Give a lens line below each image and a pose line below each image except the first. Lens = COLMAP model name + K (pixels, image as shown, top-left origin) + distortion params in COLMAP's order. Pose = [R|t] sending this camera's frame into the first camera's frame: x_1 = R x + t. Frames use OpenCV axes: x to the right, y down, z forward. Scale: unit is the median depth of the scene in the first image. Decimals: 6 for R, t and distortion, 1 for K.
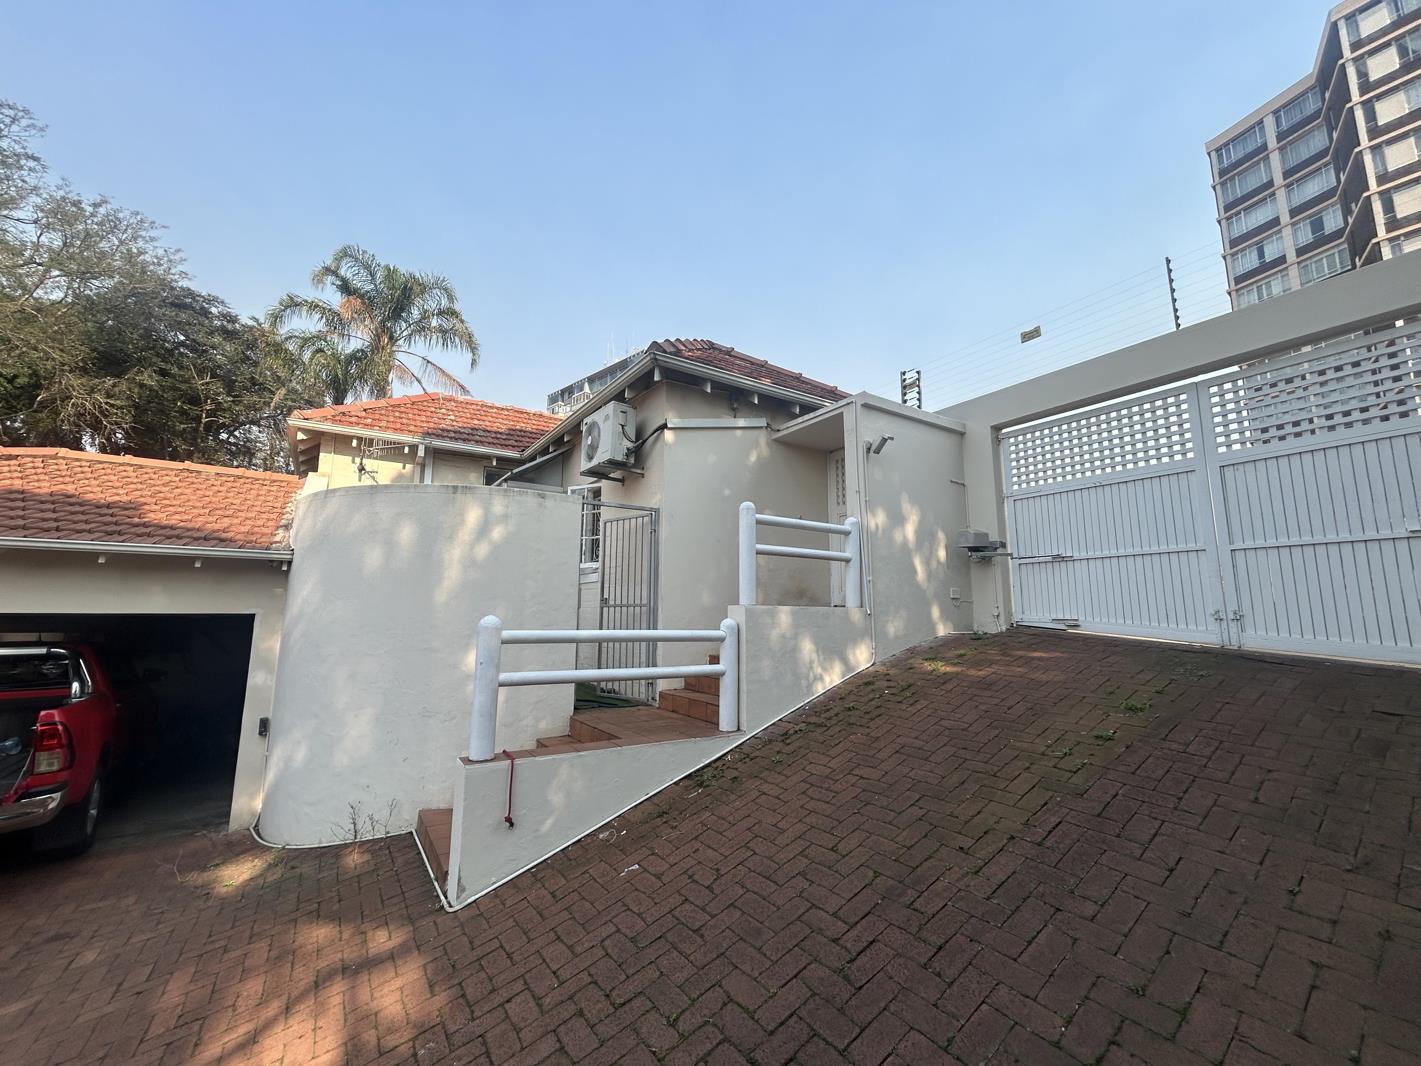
lens RADIAL K [[576.4, 0, 709.7], [0, 576.4, 534.7], [0, 0, 1]] dist [-0.003129, 0.000850]
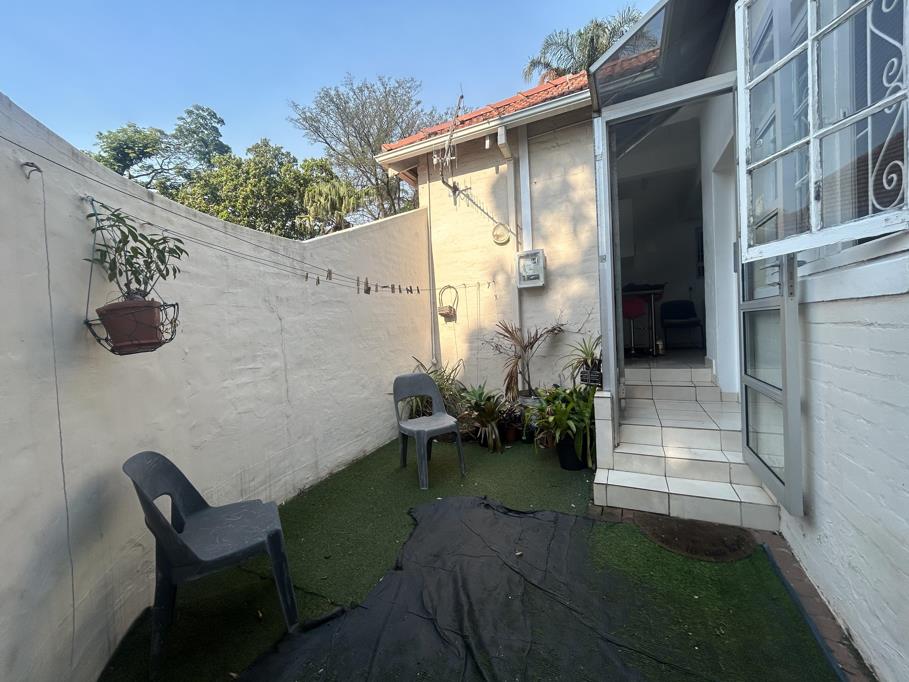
lens RADIAL K [[368.7, 0, 454.6], [0, 368.7, 338.9], [0, 0, 1]] dist [-0.003129, 0.000850]
pose [[0.519190, -0.005151, -0.854643, -0.187725], [0.172701, 0.979986, 0.099008, 0.066699], [0.837028, -0.199001, 0.509688, 0.919349]]
